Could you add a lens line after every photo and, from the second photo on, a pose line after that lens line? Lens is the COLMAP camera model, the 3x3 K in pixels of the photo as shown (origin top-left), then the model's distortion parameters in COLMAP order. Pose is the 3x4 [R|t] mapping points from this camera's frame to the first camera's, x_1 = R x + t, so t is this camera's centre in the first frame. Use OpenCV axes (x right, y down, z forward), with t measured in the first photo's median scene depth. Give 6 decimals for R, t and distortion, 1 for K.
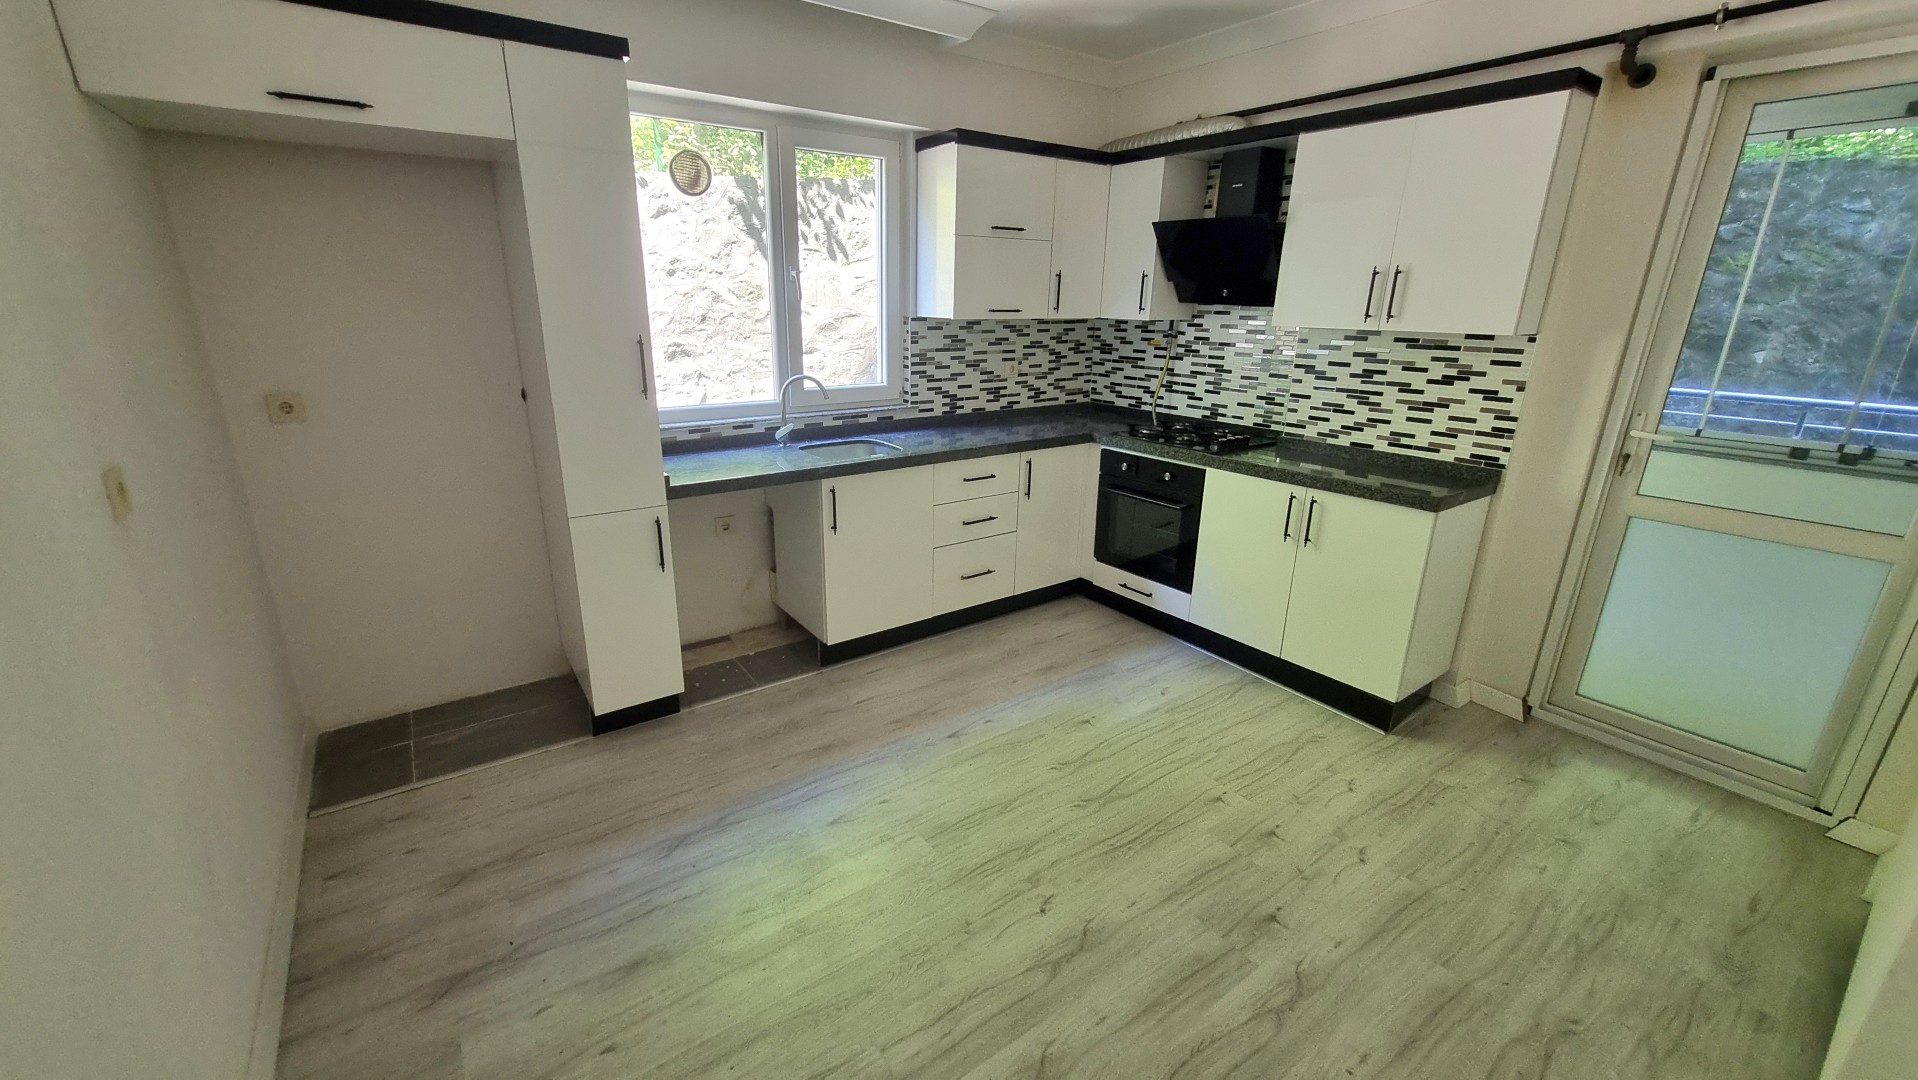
lens RADIAL K [[753.9, 0, 951.3], [0, 753.9, 533.6], [0, 0, 1]] dist [0.000604, -0.001489]
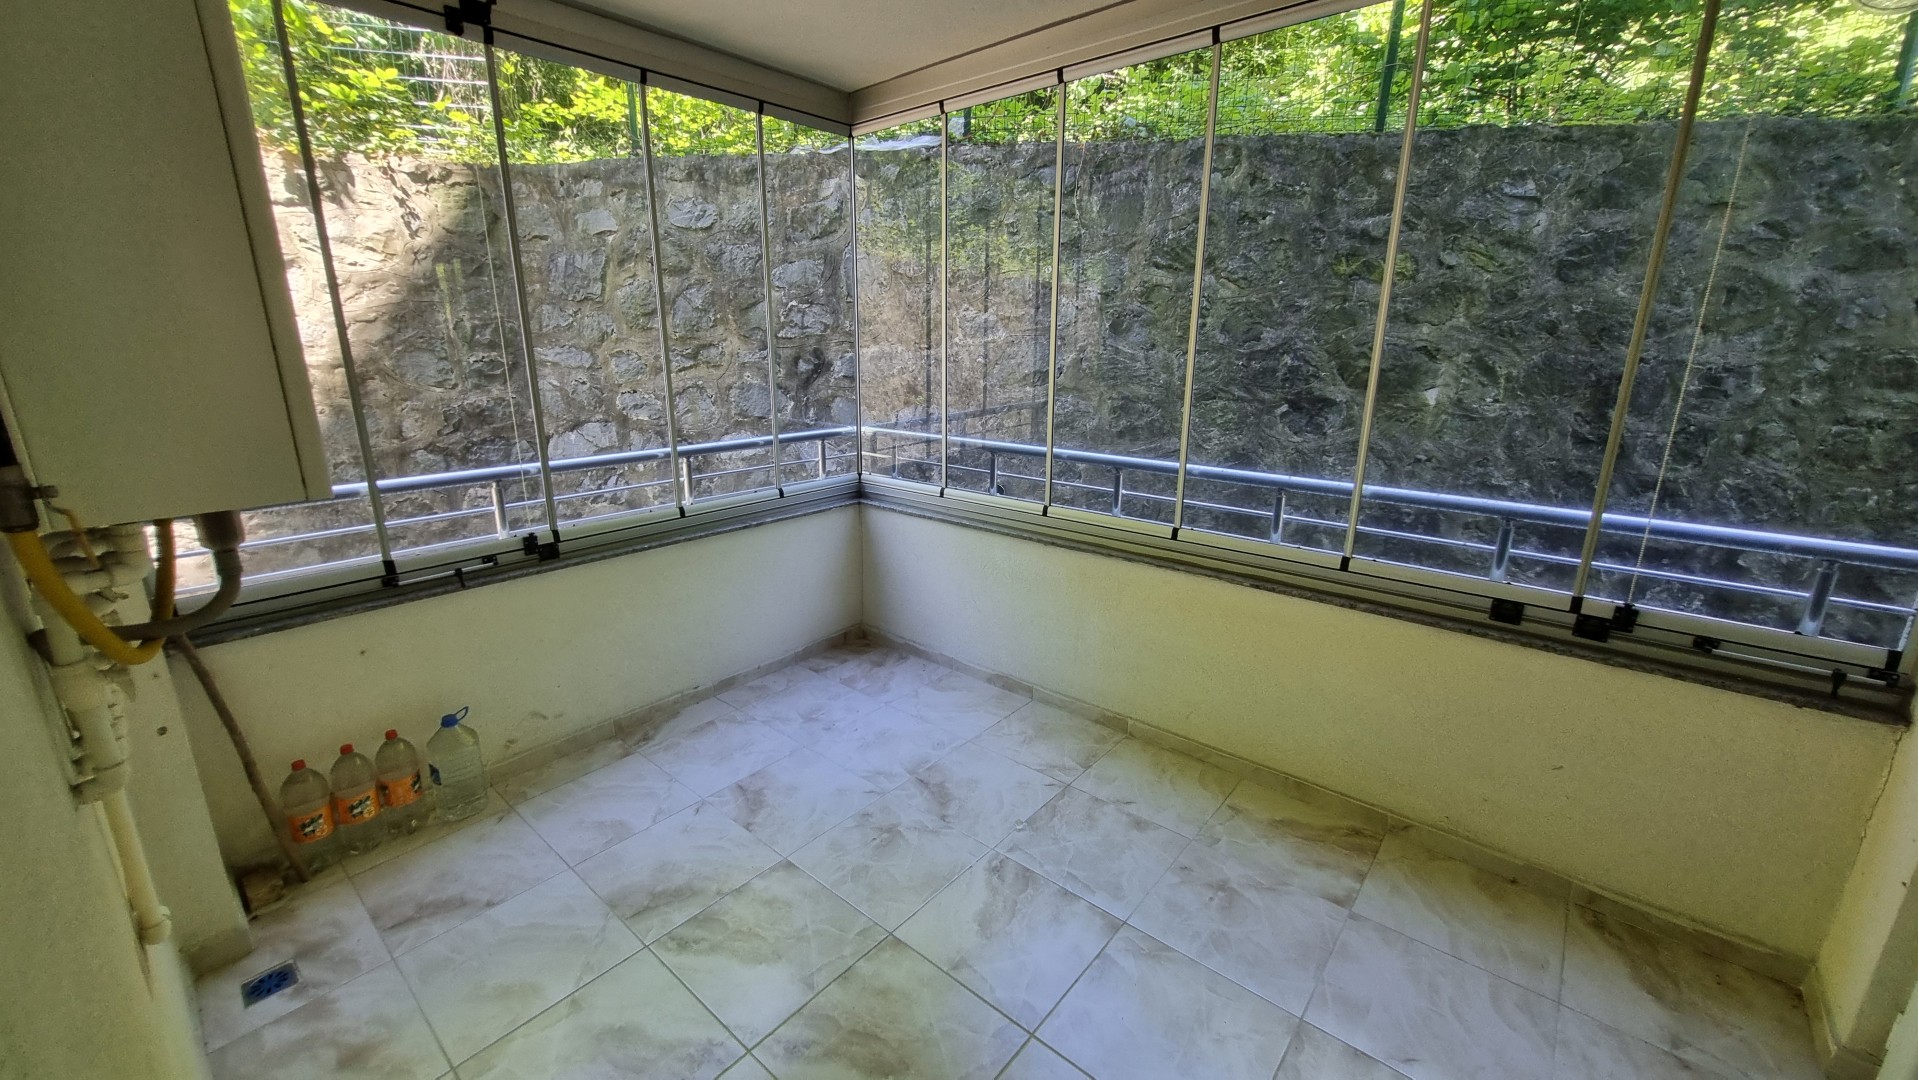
lens RADIAL K [[753.9, 0, 940.8], [0, 753.9, 532.4], [0, 0, 1]] dist [0.000604, -0.001489]
pose [[0.972167, -0.073890, 0.222330, 0.464837], [0.083027, 0.996033, -0.032021, -0.126410], [-0.219082, 0.049589, 0.974445, 0.421602]]
